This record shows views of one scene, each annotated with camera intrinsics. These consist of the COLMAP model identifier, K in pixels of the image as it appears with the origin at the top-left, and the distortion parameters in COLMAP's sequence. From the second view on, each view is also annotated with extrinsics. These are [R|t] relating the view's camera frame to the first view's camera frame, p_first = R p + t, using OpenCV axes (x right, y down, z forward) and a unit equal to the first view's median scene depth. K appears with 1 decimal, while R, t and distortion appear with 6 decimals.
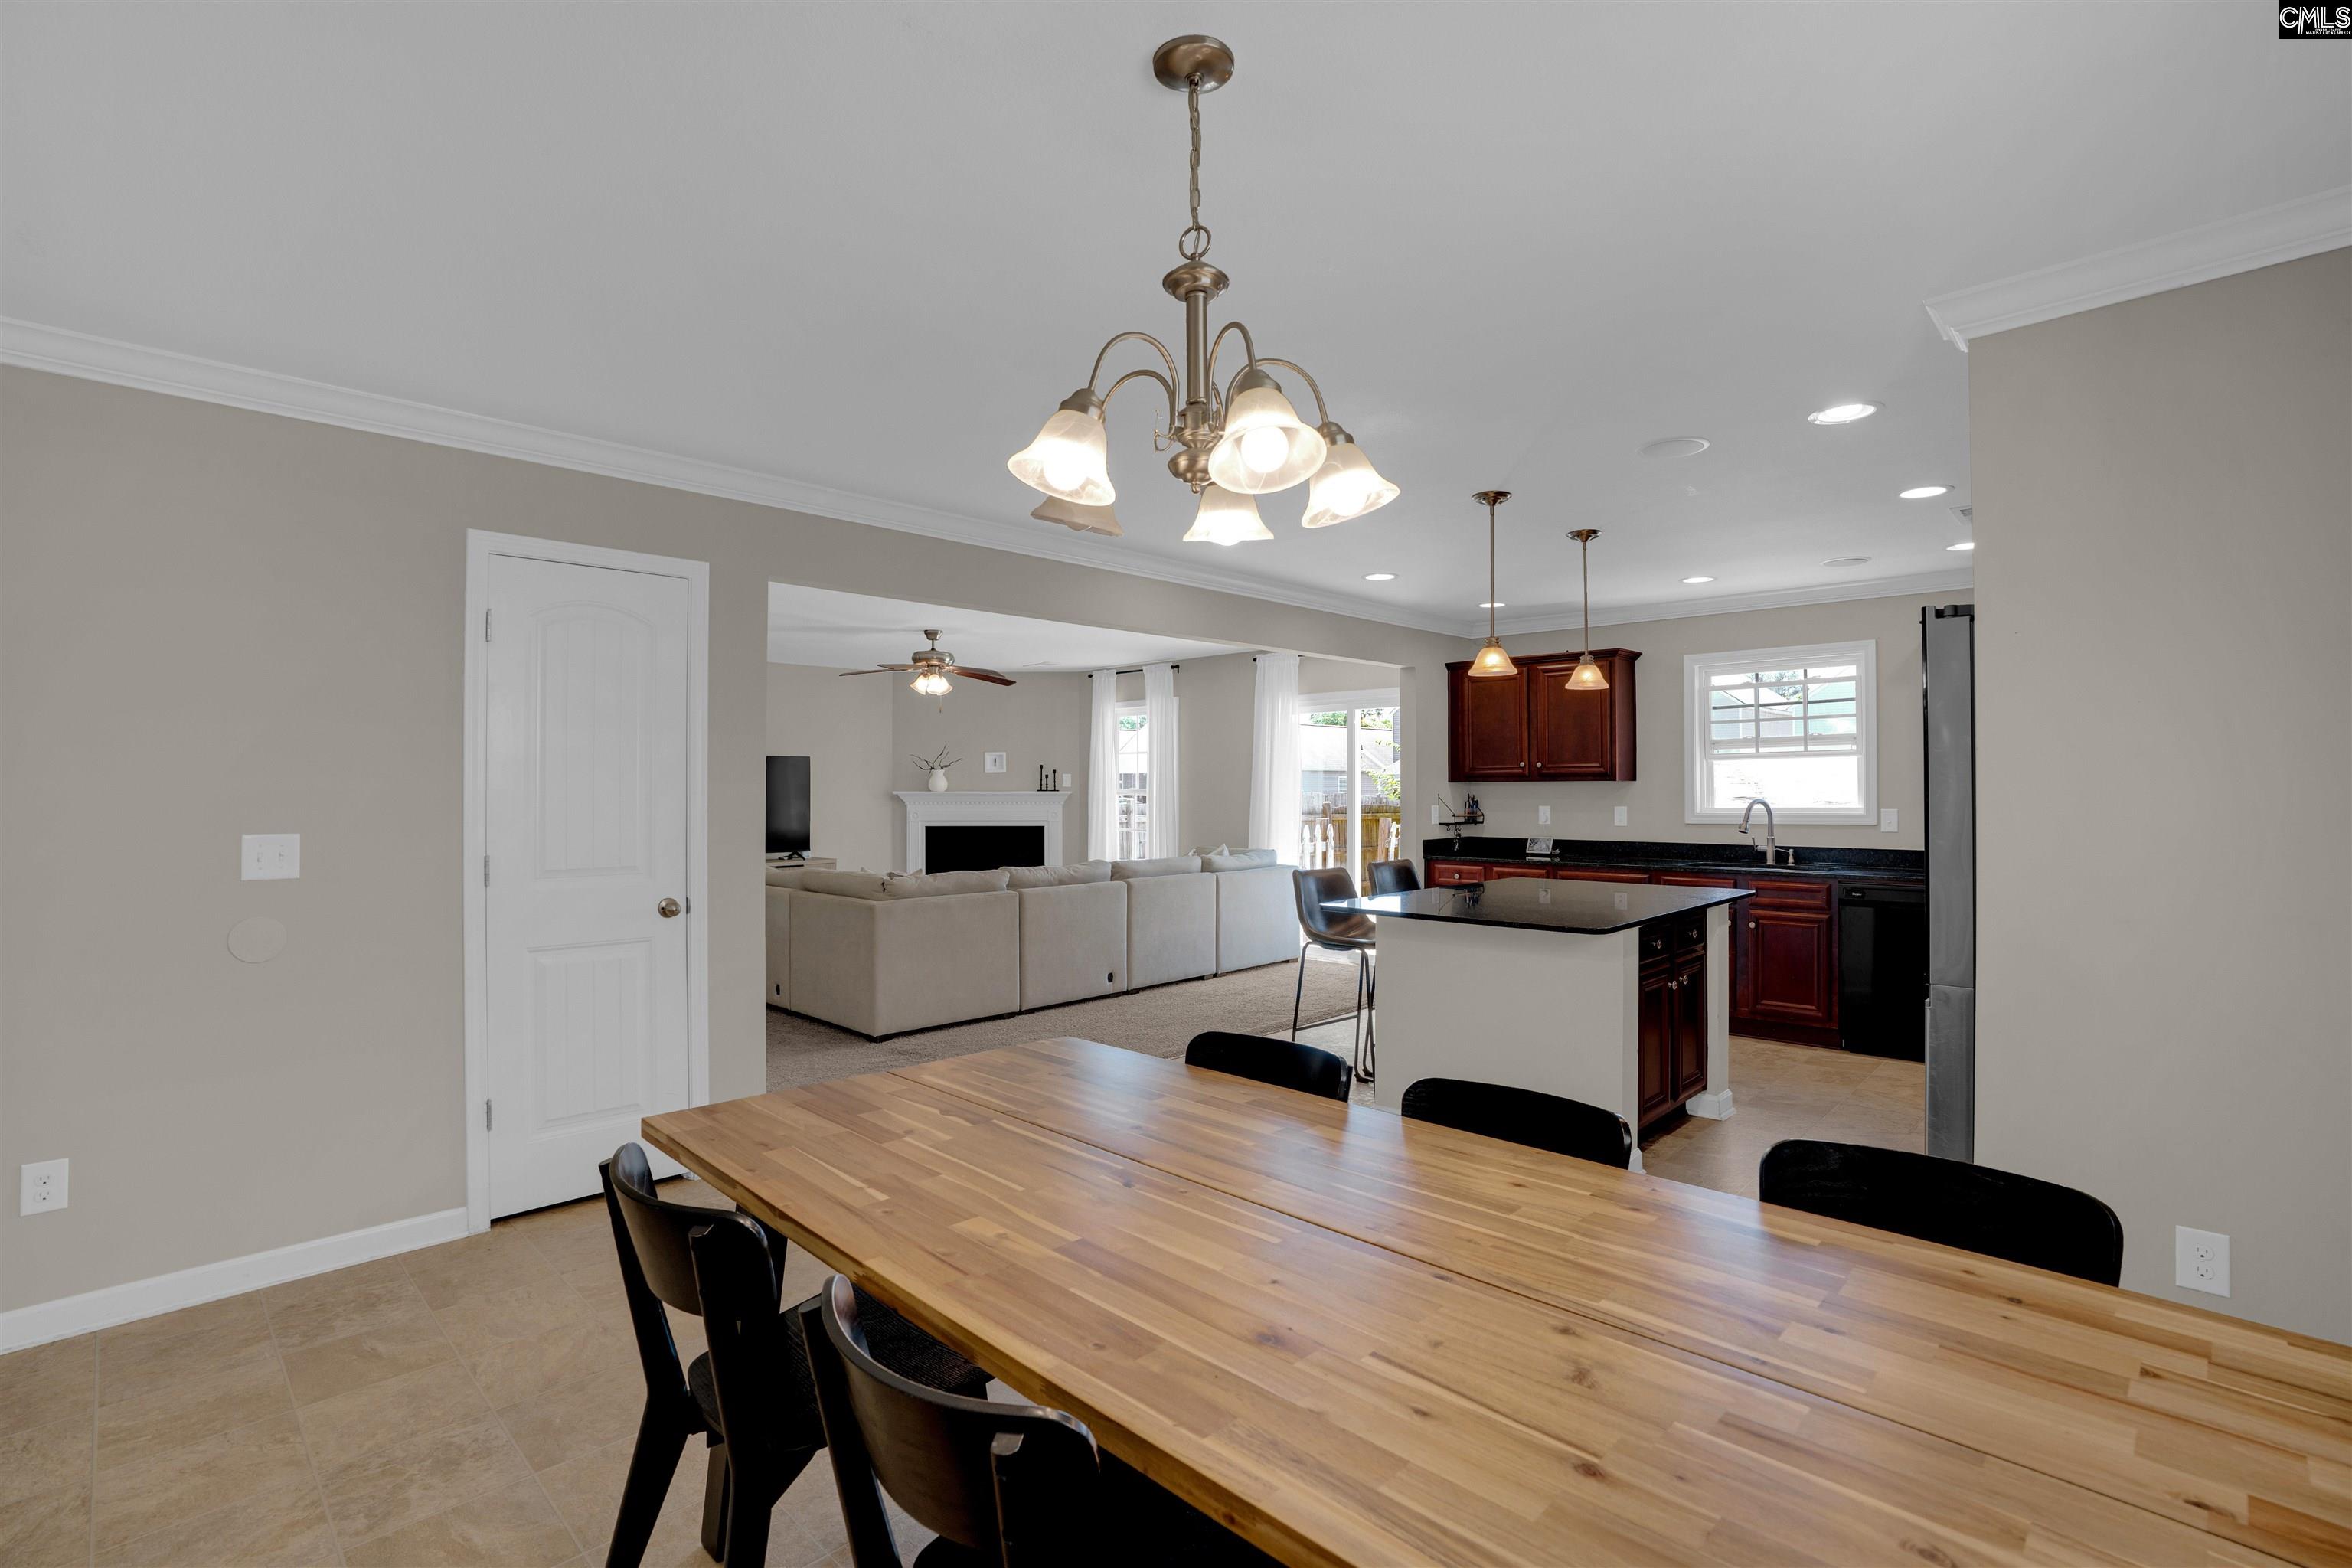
lens RADIAL K [[1098.9, 0, 1185.4], [0, 1098.9, 776.3], [0, 0, 1]] dist [-0.051675, 0.016847]
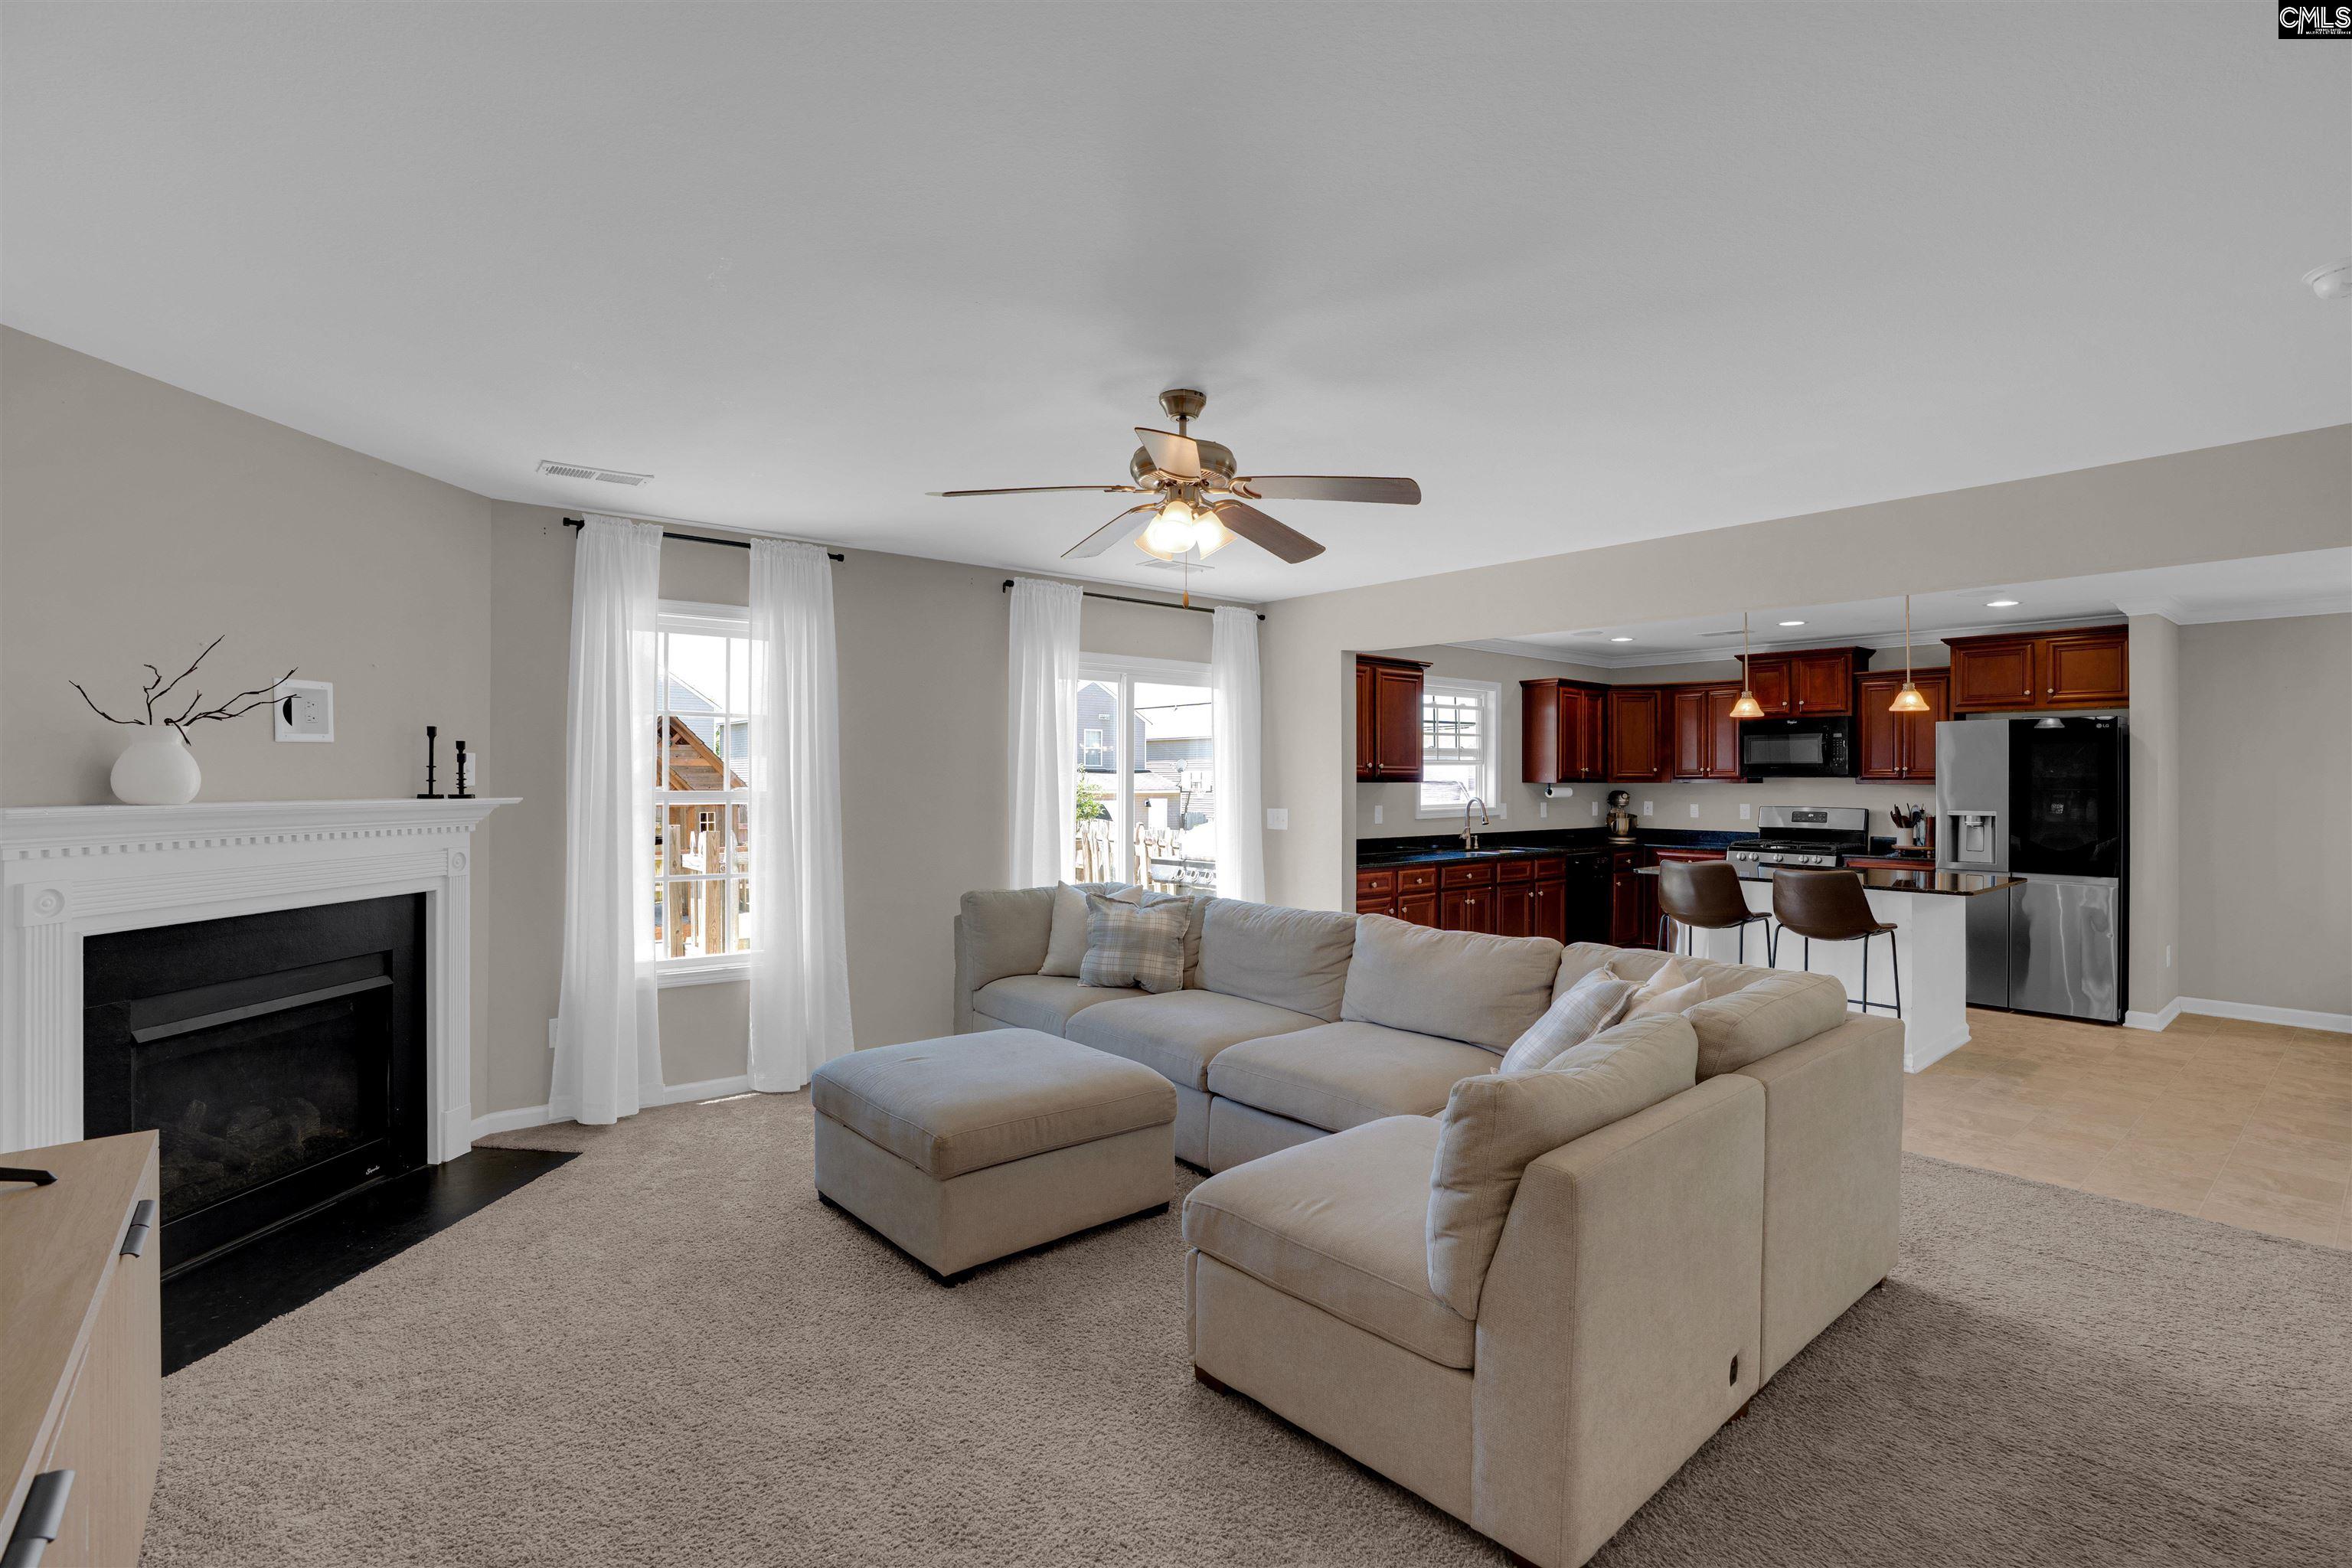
lens RADIAL K [[1098.9, 0, 1167.0], [0, 1098.9, 780.9], [0, 0, 1]] dist [-0.051675, 0.016847]
pose [[0.115259, 0.003976, 0.993328, -0.675447], [-0.012491, 0.999919, -0.002553, 0.008124], [-0.993257, -0.012113, 0.115299, 1.037711]]
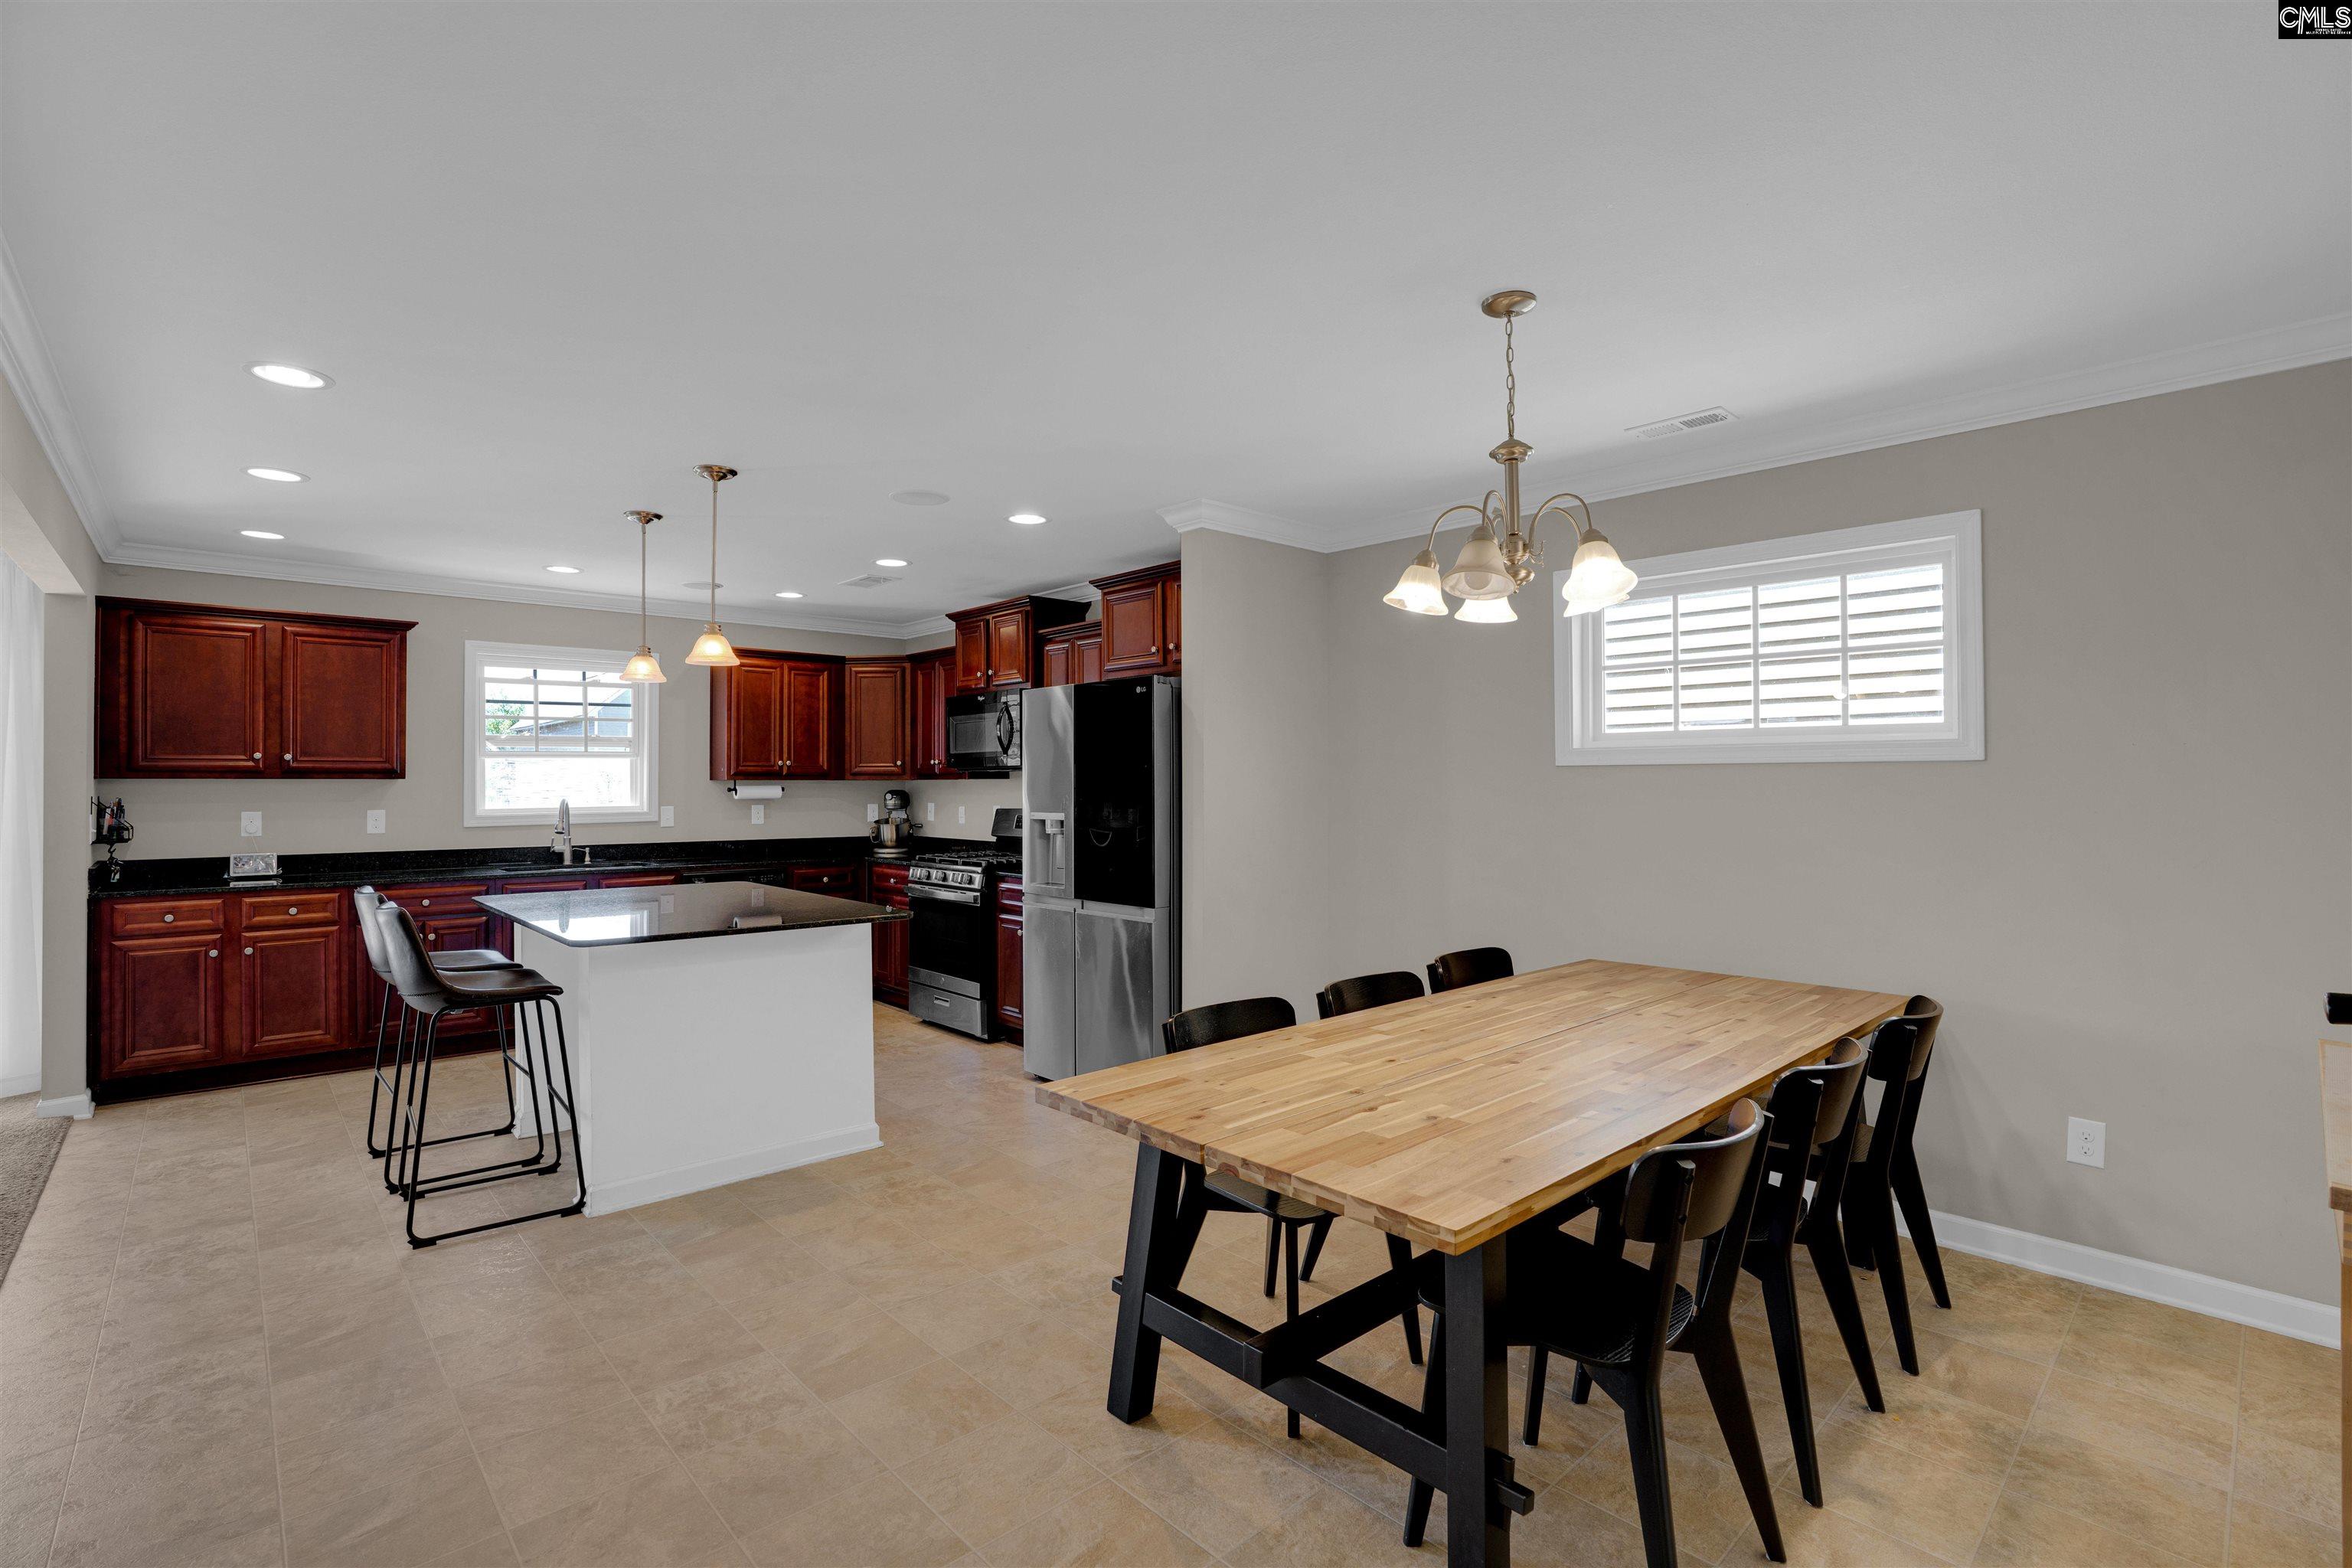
lens RADIAL K [[1098.9, 0, 1167.6], [0, 1098.9, 760.5], [0, 0, 1]] dist [-0.051675, 0.016847]
pose [[0.060578, 0.025915, 0.997827, -0.363524], [-0.007479, 0.999647, -0.025508, 0.006218], [-0.998135, -0.005917, 0.060750, 0.335119]]
